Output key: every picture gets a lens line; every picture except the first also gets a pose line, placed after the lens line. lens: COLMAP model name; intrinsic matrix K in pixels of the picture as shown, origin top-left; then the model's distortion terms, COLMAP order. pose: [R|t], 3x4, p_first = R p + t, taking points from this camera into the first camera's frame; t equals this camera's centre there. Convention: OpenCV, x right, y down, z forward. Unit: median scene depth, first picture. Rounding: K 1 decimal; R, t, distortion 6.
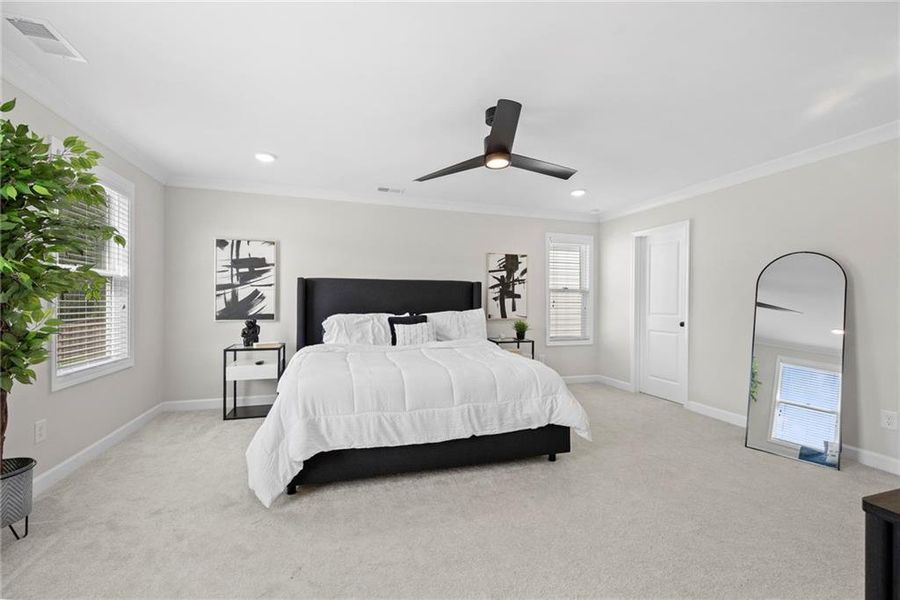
lens RADIAL K [[369.8, 0, 448.8], [0, 369.8, 303.7], [0, 0, 1]] dist [0.001629, 0.000117]
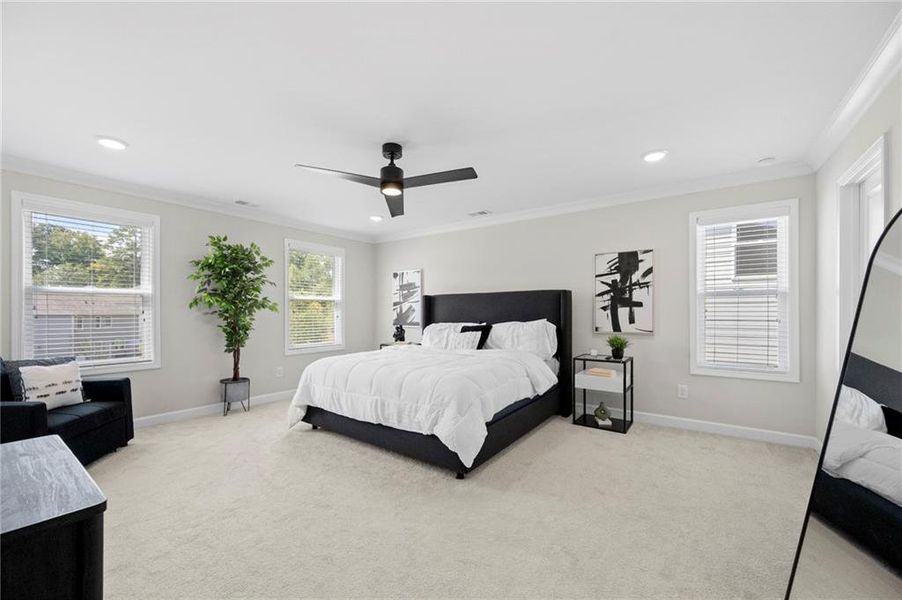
lens RADIAL K [[355.6, 0, 447.9], [0, 355.6, 315.4], [0, 0, 1]] dist [-0.001827, -0.000247]
pose [[0.602054, -0.001438, -0.798454, 0.665987], [0.003103, 0.999995, 0.000539, 0.001526], [0.798449, -0.002803, 0.602056, 0.282521]]
